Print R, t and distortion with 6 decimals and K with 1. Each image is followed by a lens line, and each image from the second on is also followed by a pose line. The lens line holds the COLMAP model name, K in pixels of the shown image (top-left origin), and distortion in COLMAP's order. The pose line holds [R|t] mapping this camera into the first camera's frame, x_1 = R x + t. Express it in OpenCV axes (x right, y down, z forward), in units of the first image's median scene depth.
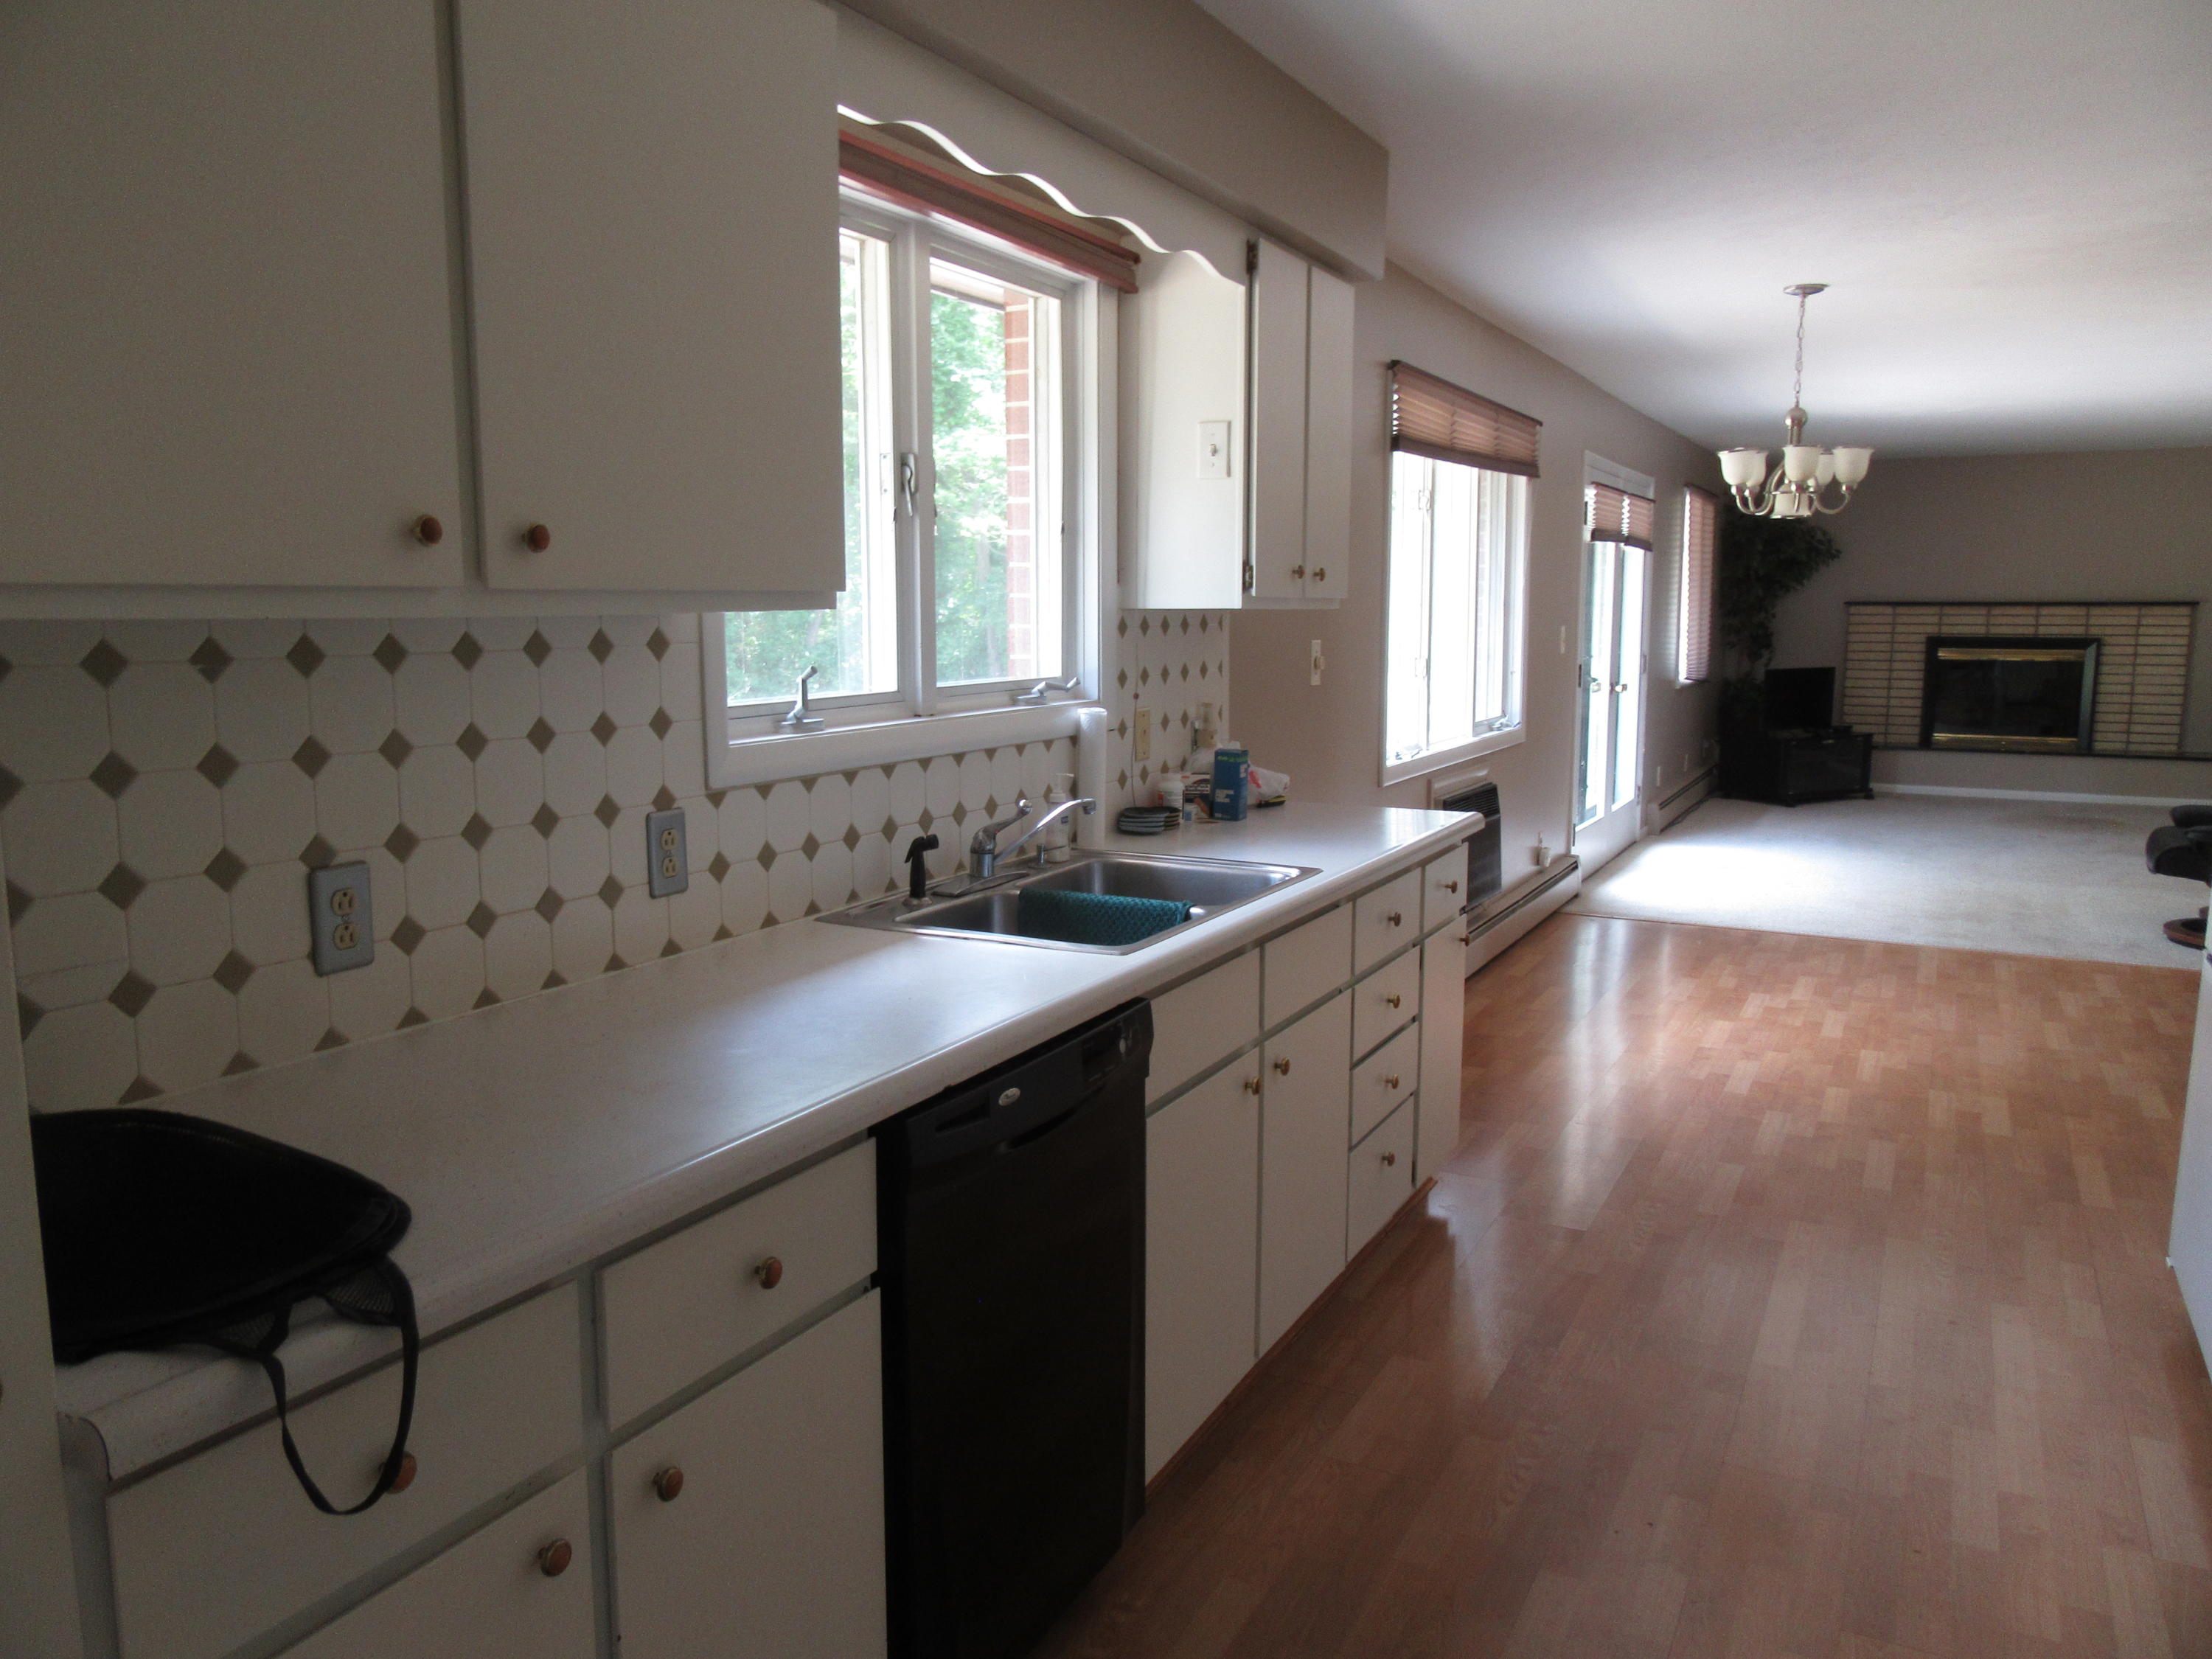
lens RADIAL K [[1640.9, 0, 1104.1], [0, 1640.9, 834.2], [0, 0, 1]] dist [0.000330, 0.002664]
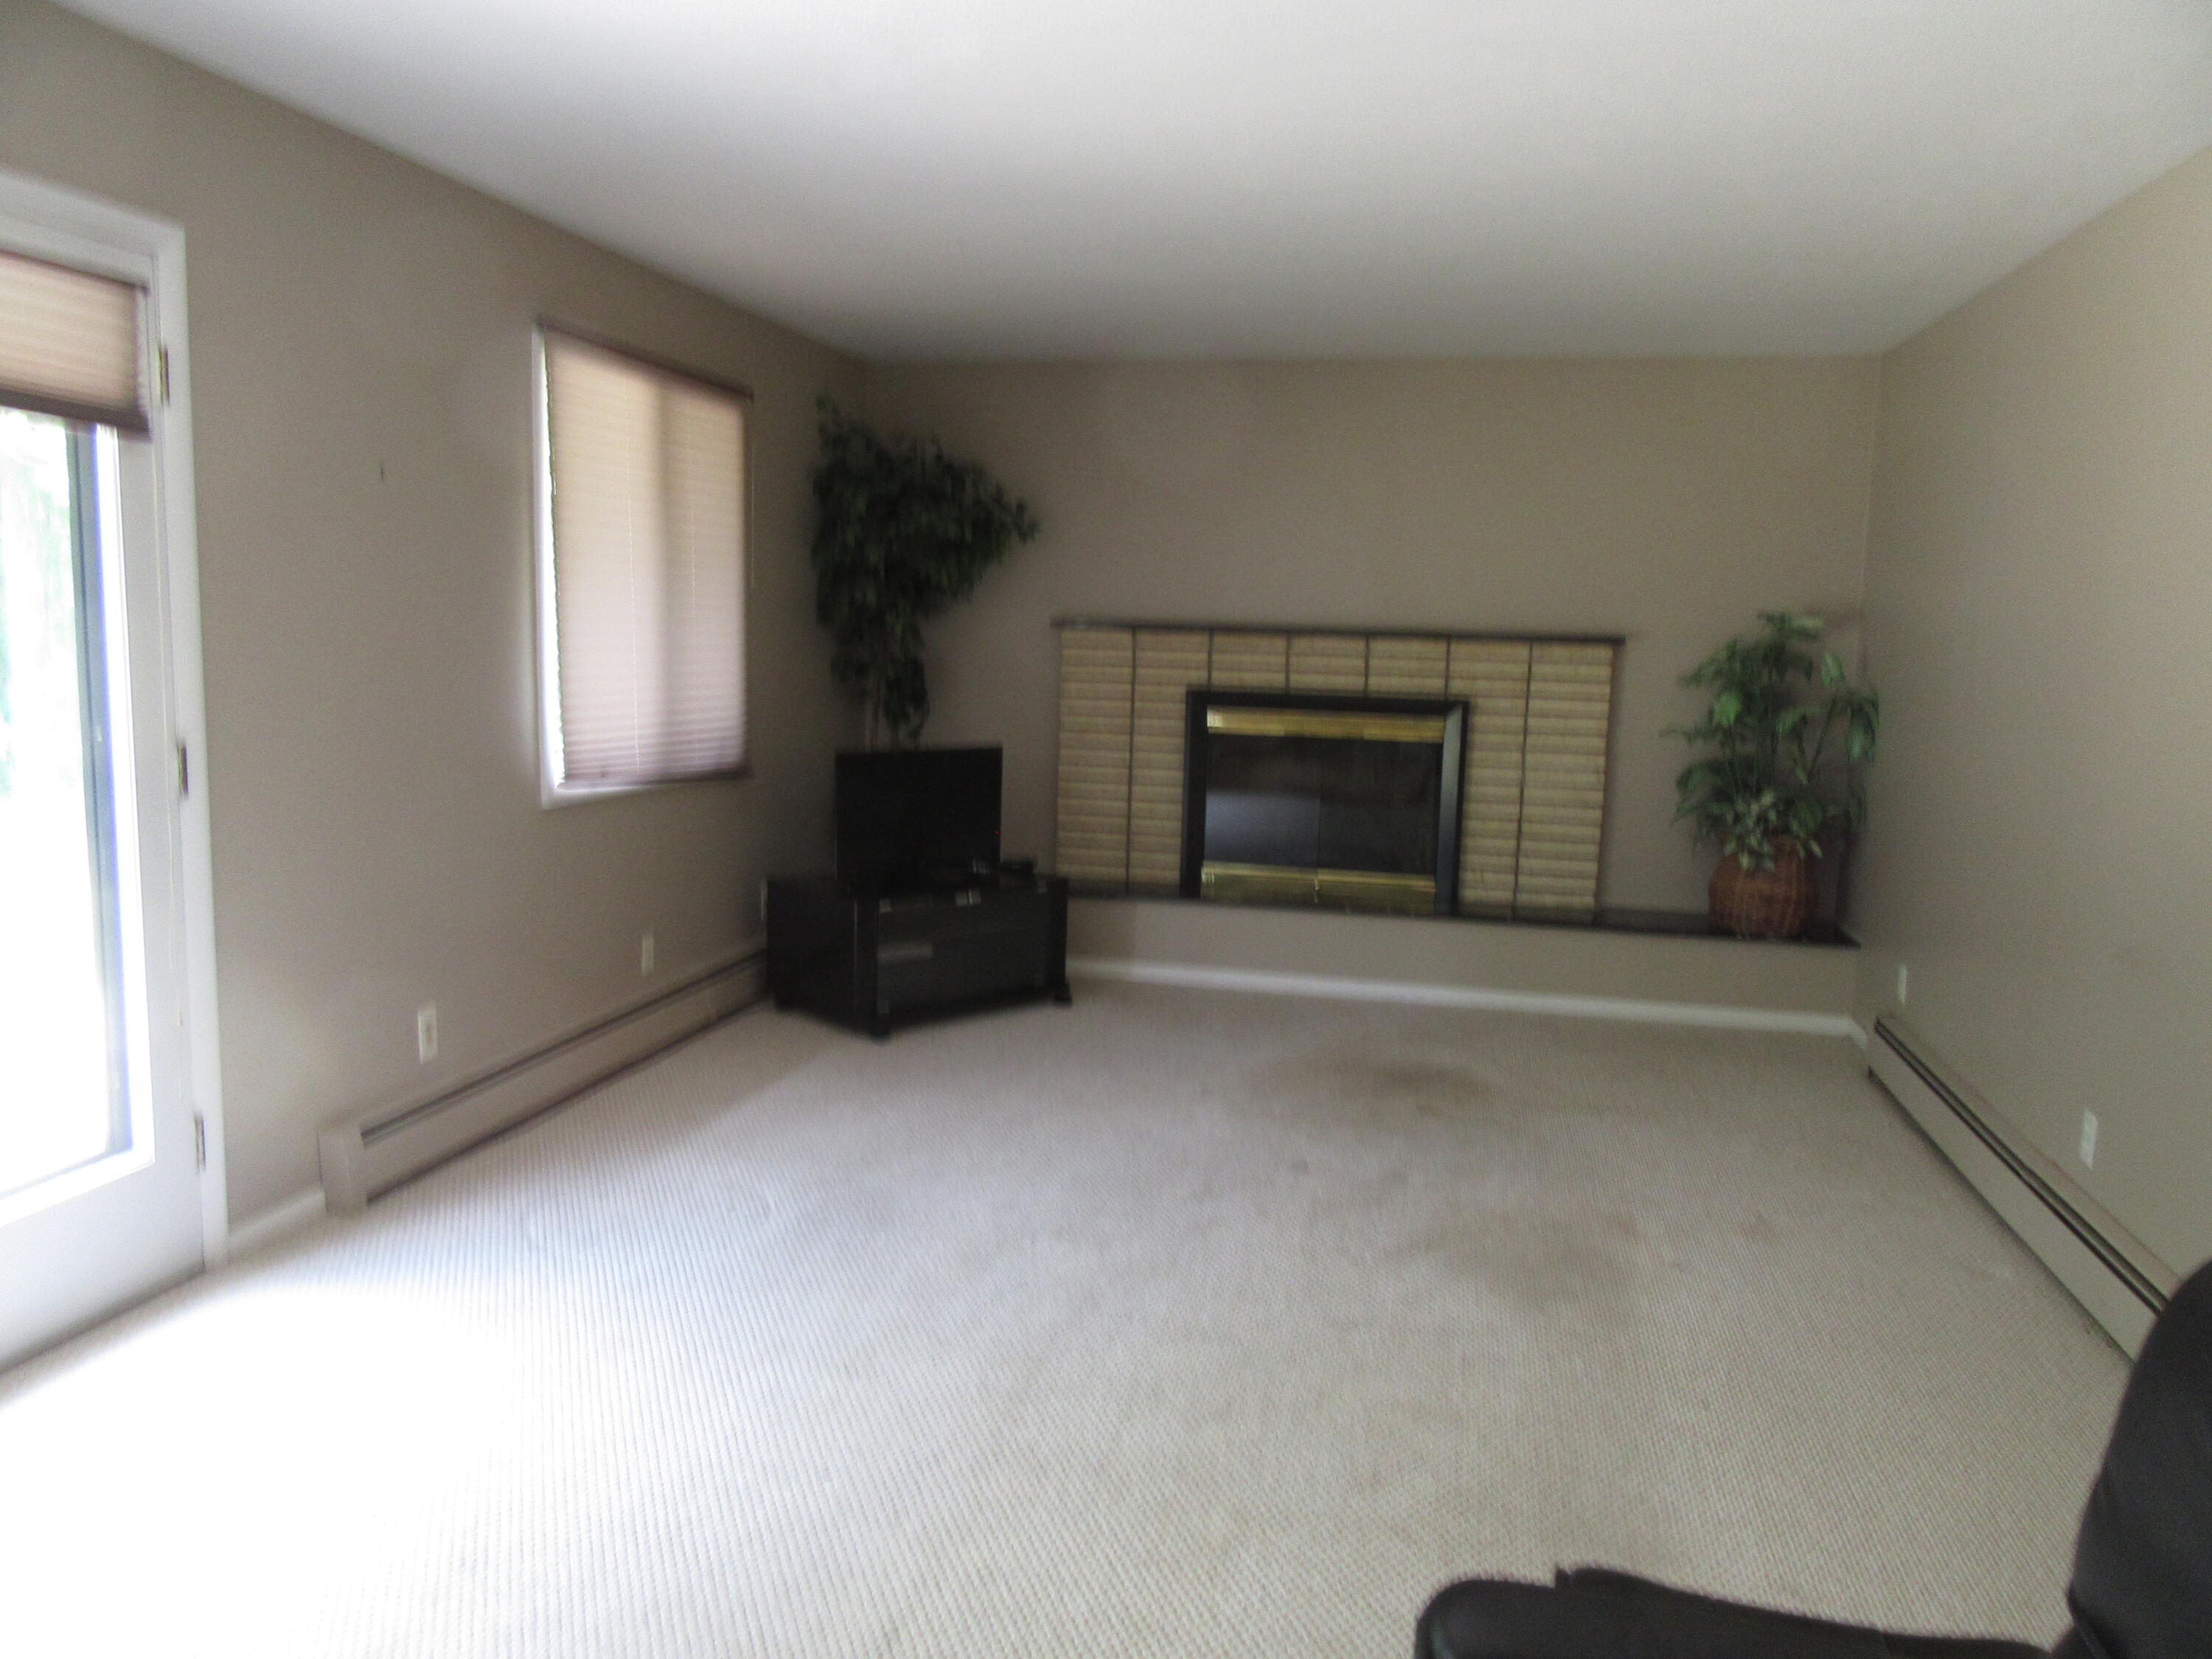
lens RADIAL K [[1640.9, 0, 1107.1], [0, 1640.9, 828.5], [0, 0, 1]] dist [0.000330, 0.002664]
pose [[0.966281, -0.003964, 0.257460, 0.348701], [0.007106, 0.999911, -0.011274, -0.070831], [-0.257392, 0.012724, 0.966223, 0.502105]]
